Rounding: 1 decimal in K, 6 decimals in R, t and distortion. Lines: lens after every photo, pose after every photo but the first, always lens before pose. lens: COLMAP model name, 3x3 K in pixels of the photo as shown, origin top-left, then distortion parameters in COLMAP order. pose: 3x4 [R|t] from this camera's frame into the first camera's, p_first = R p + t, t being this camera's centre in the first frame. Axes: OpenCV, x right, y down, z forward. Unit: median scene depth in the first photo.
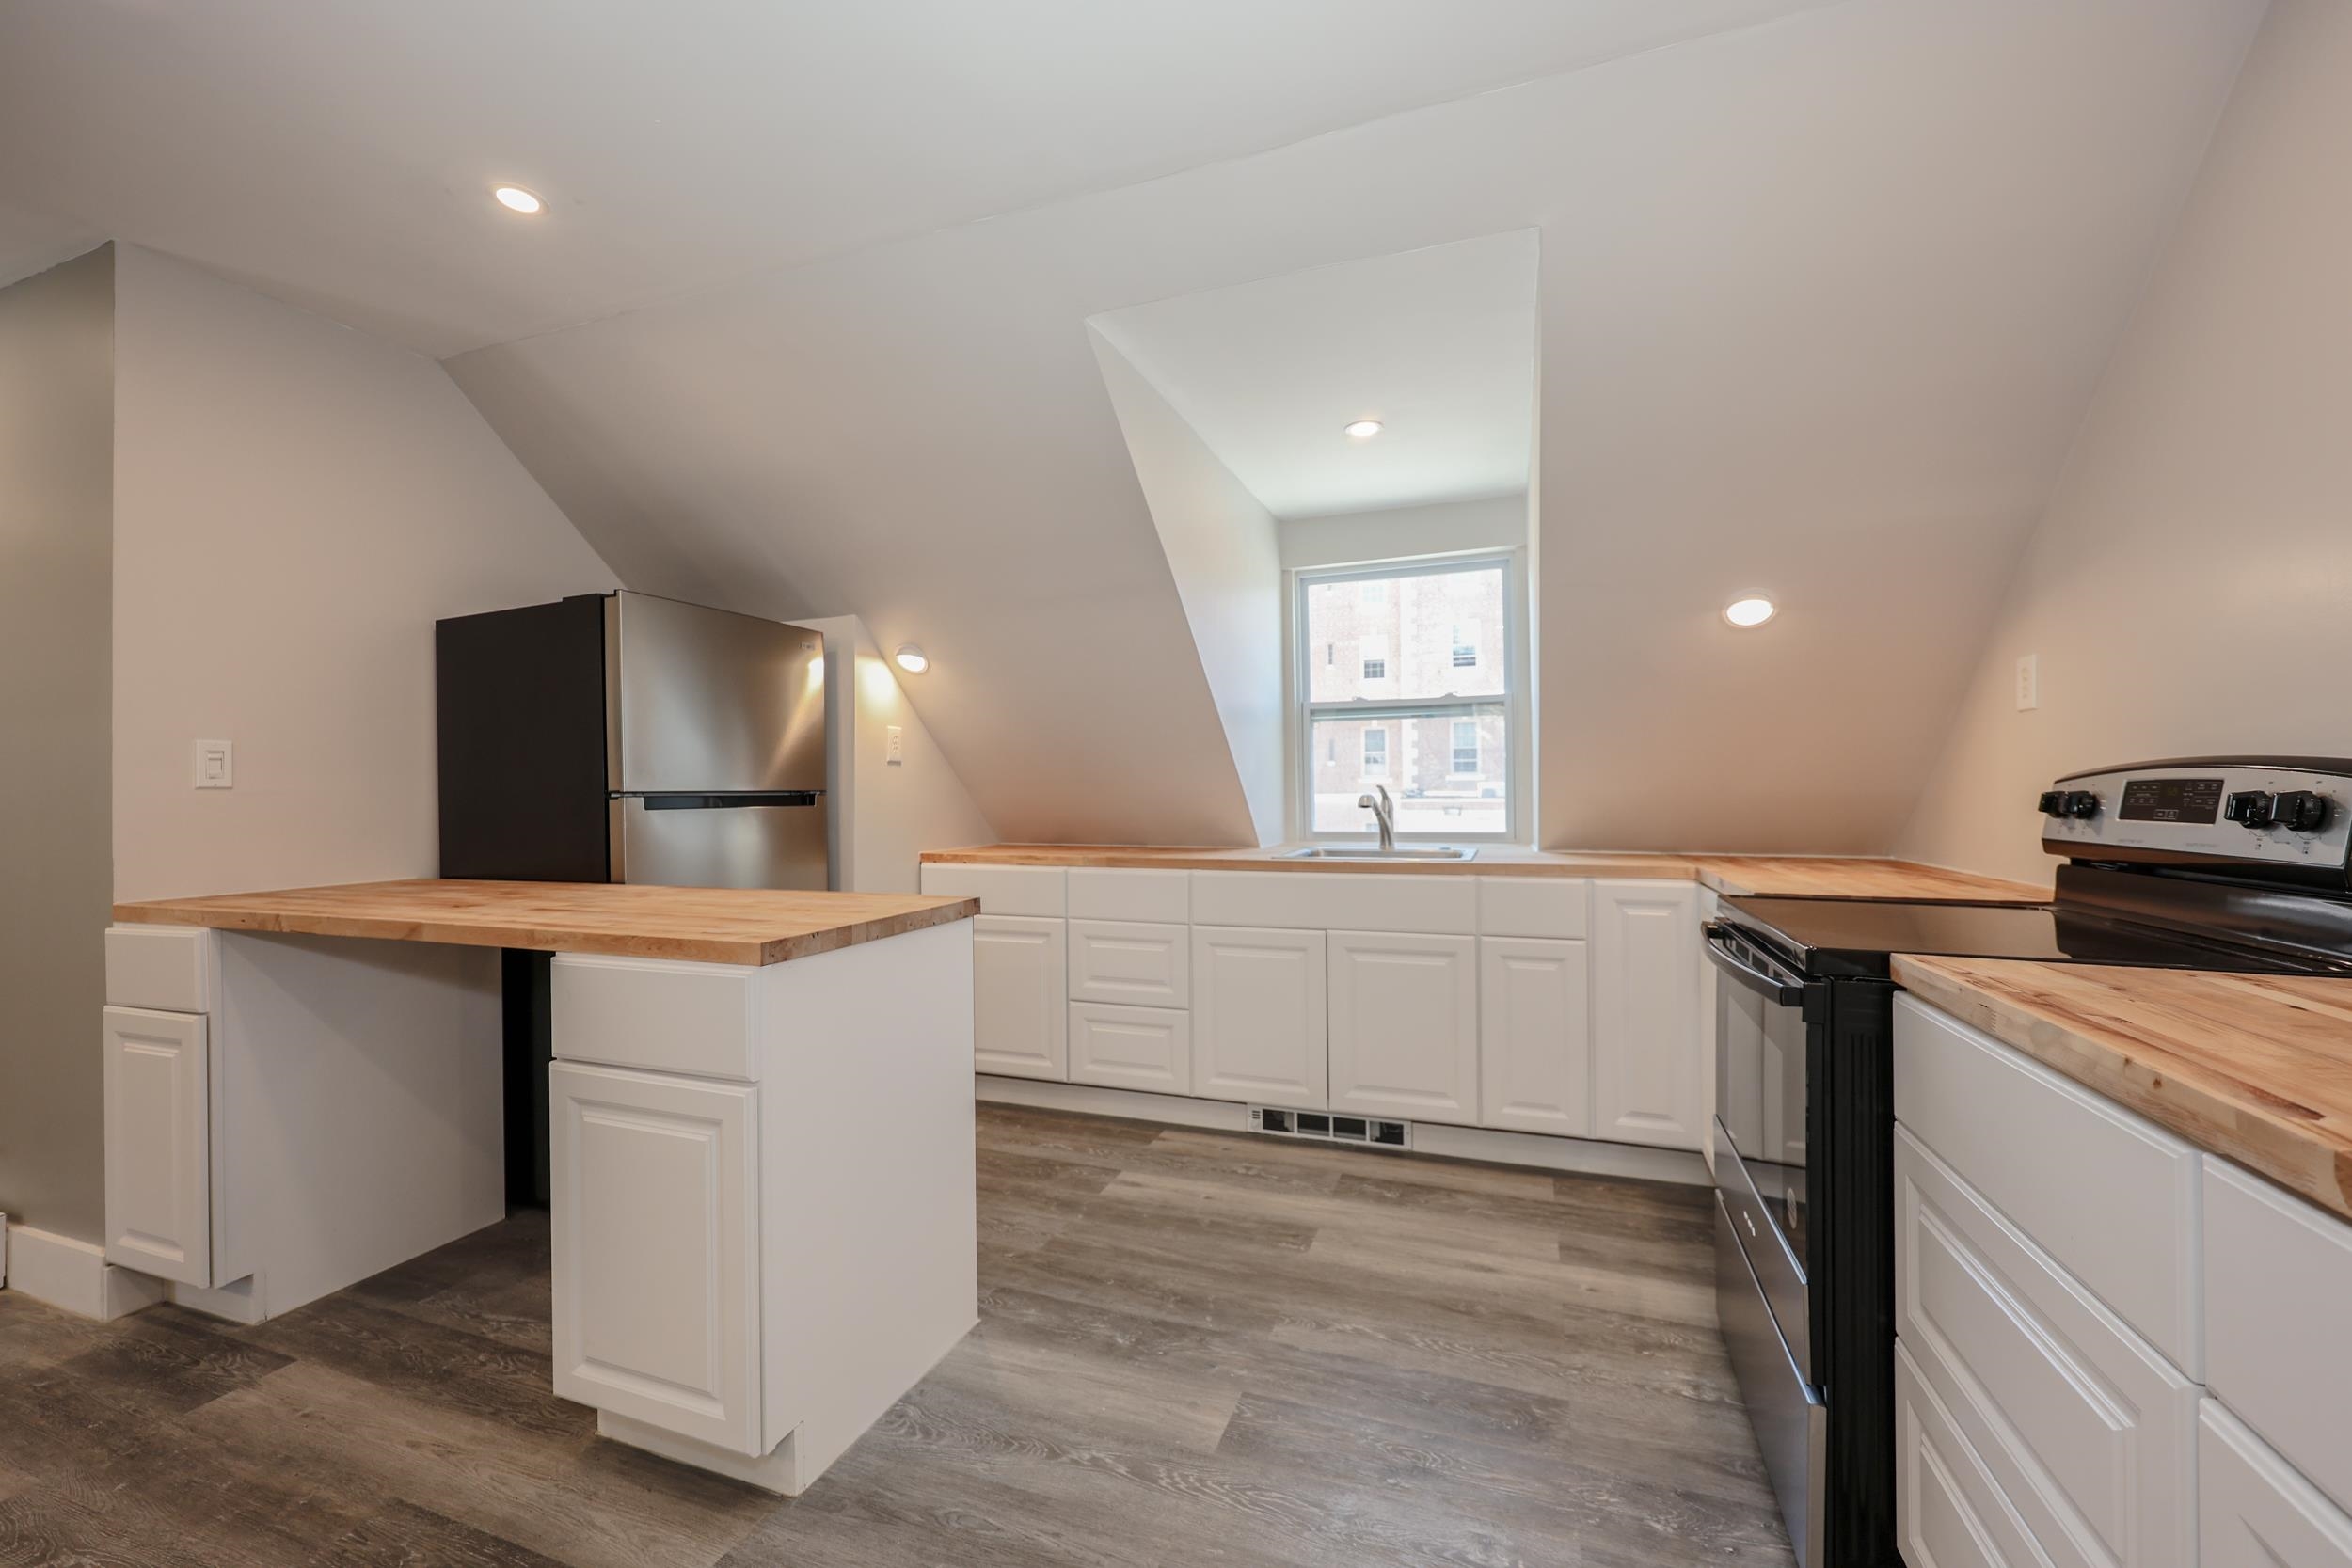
lens RADIAL K [[956.4, 0, 1182.7], [0, 956.4, 783.0], [0, 0, 1]] dist [0.001812, -0.000281]
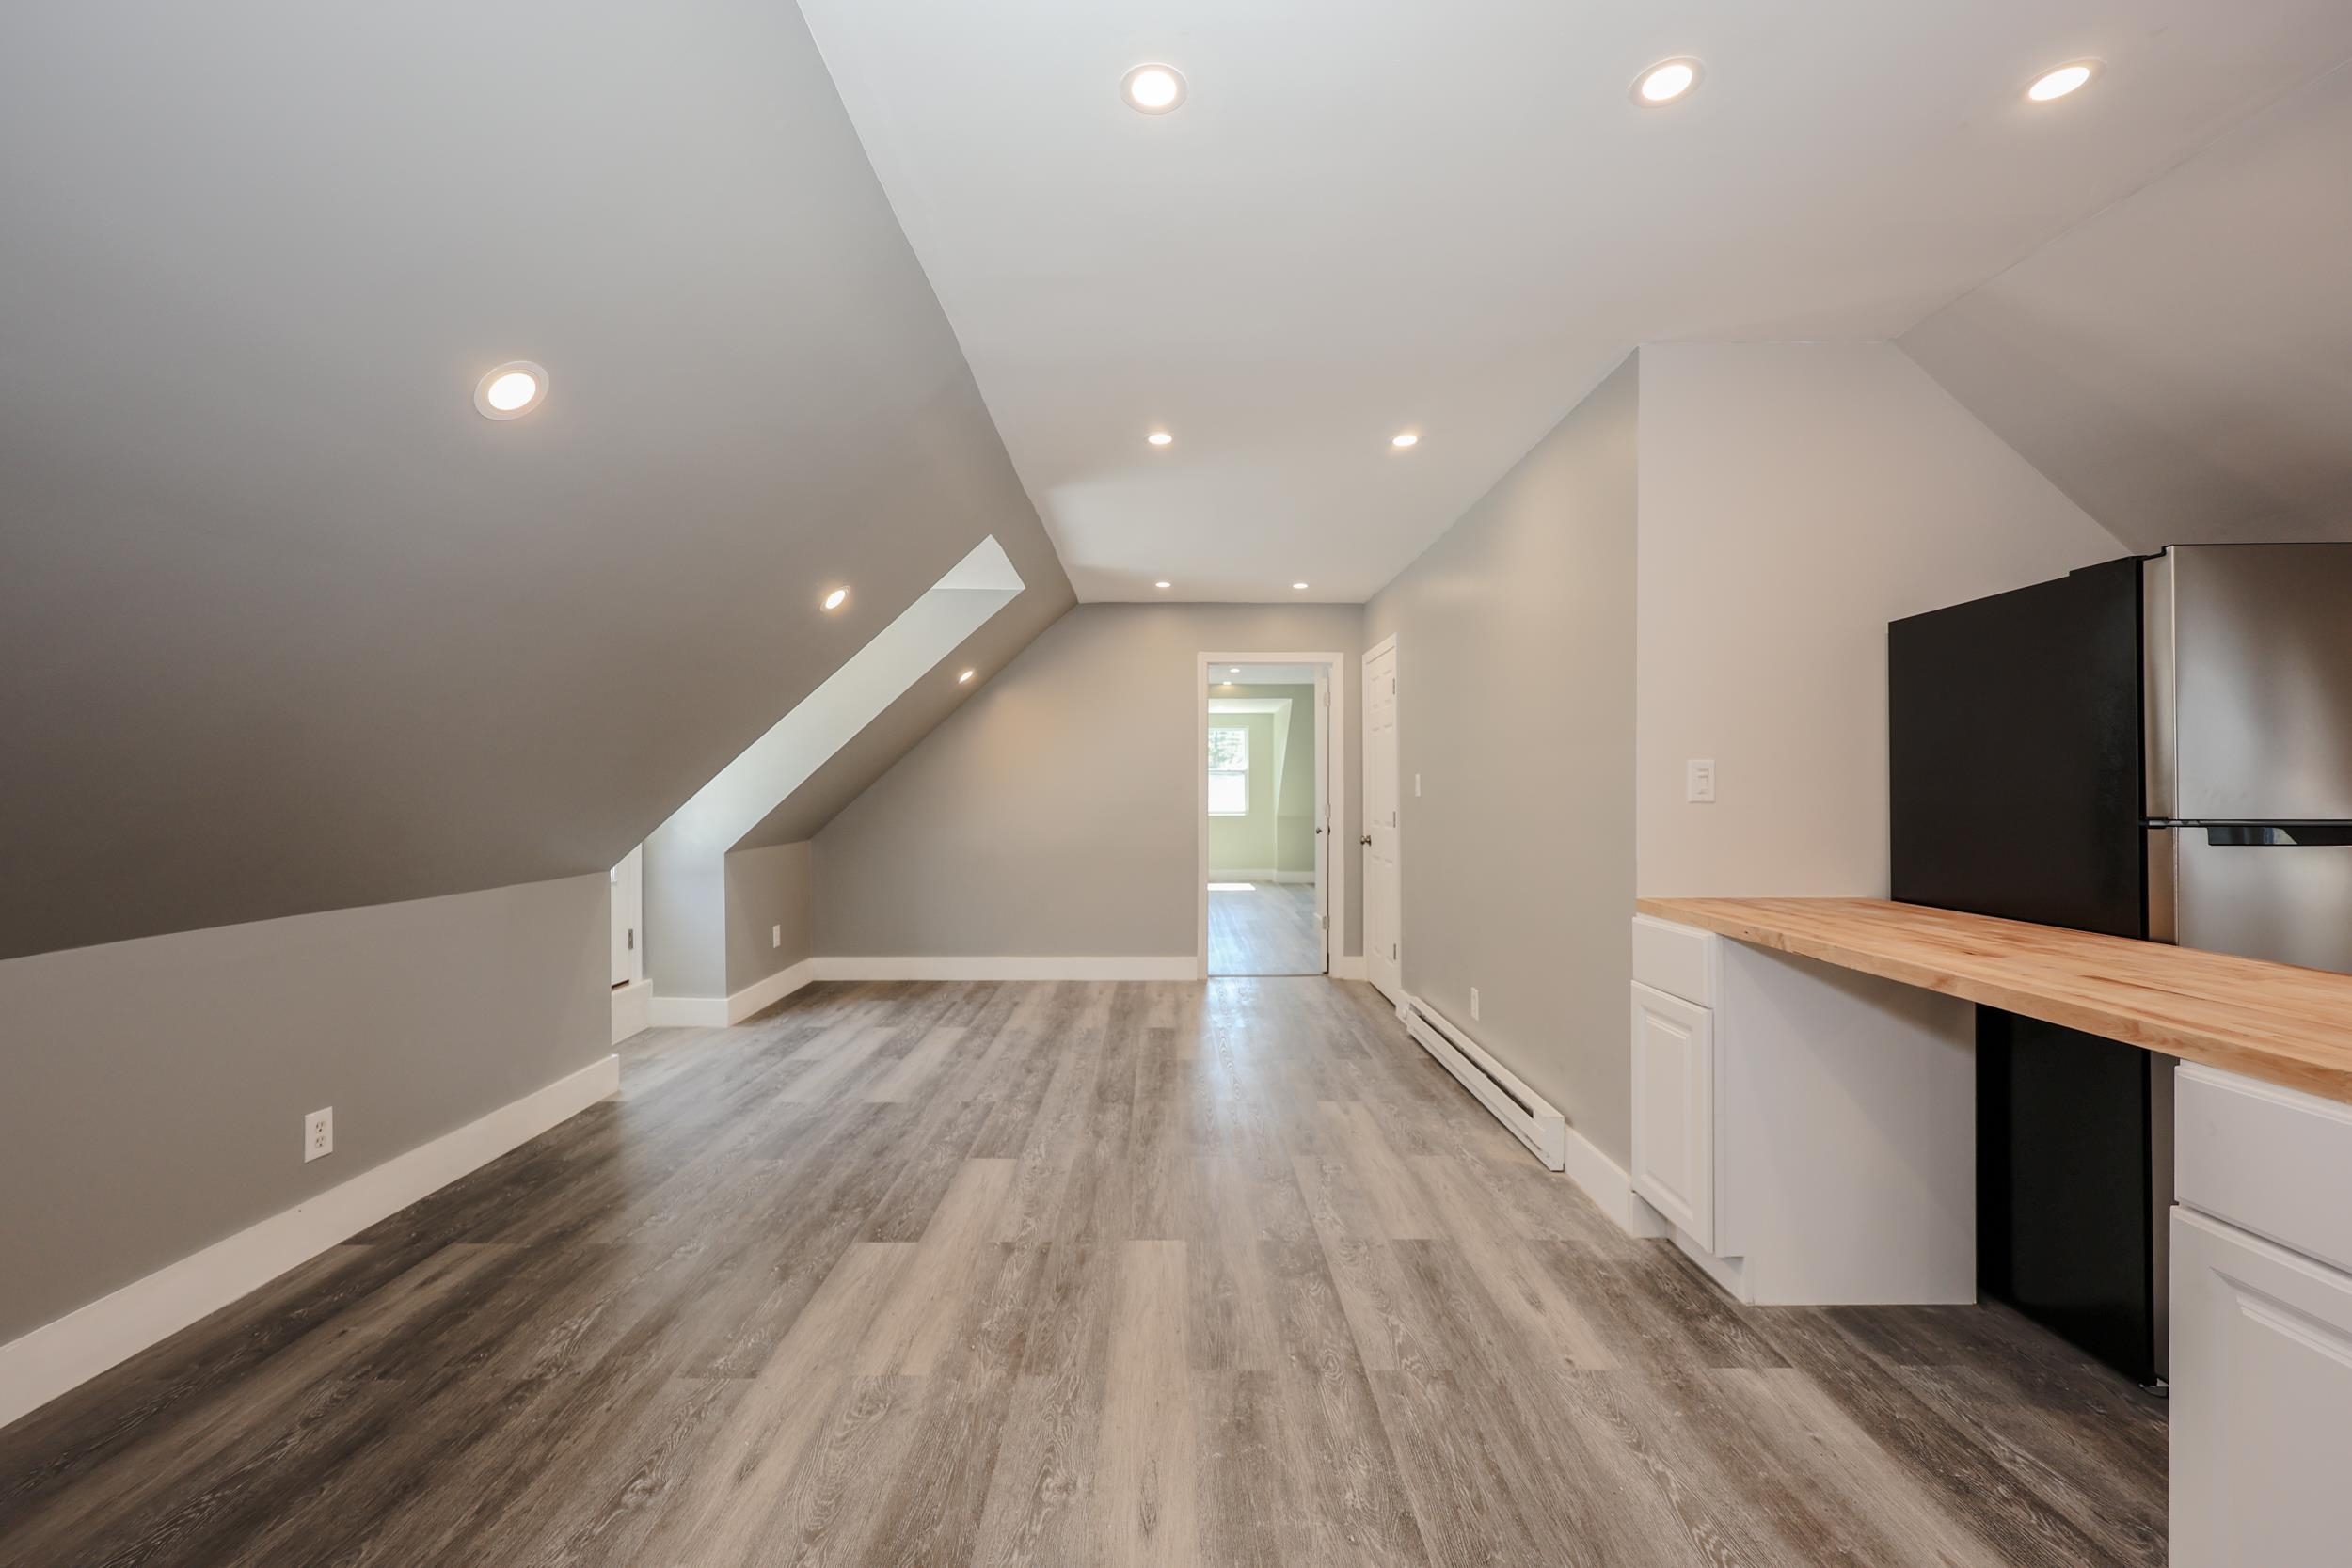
lens RADIAL K [[956.4, 0, 1154.2], [0, 956.4, 799.3], [0, 0, 1]] dist [0.001812, -0.000281]
pose [[0.336569, 0.020858, -0.941428, -0.182011], [0.006691, 0.999676, 0.024540, -0.034133], [0.941635, -0.014559, 0.336320, 0.015131]]
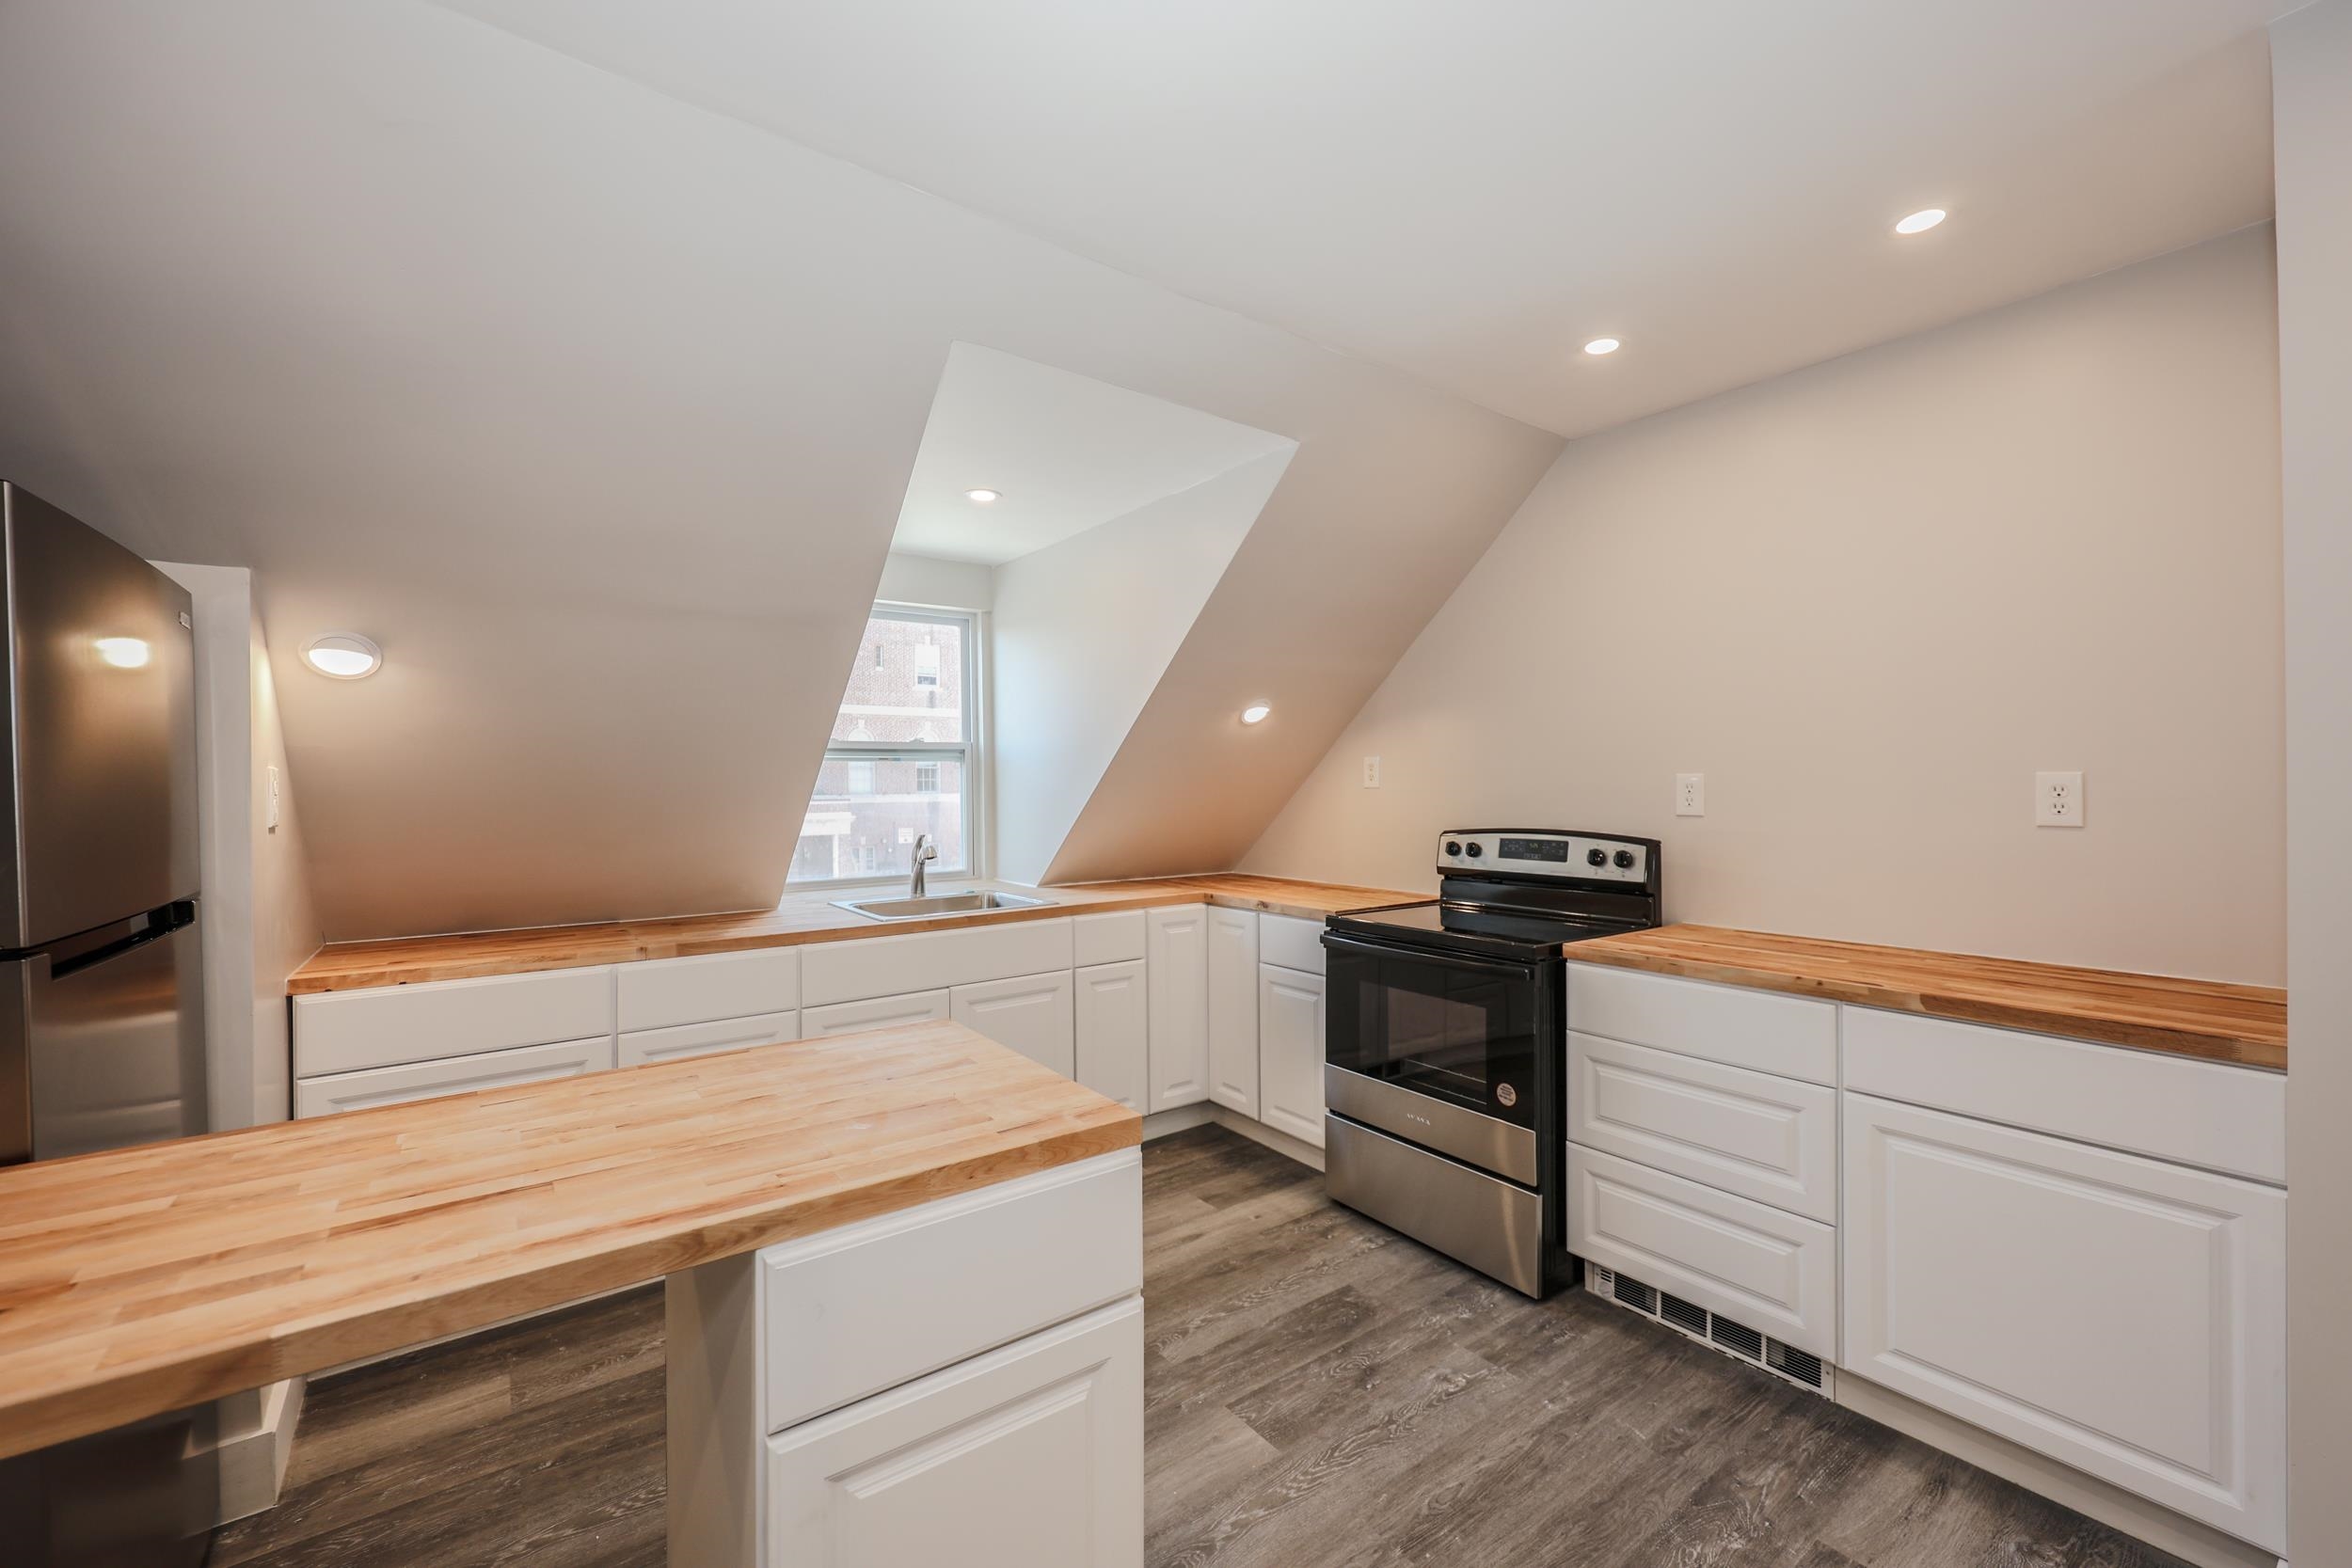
lens RADIAL K [[934.1, 0, 1182.3], [0, 934.1, 776.1], [0, 0, 1]] dist [0.000006, 0.000099]
pose [[0.548162, 0.013311, 0.836267, -0.764217], [-0.005369, 0.999909, -0.012396, -0.078952], [-0.836355, 0.002305, 0.548183, 0.372279]]
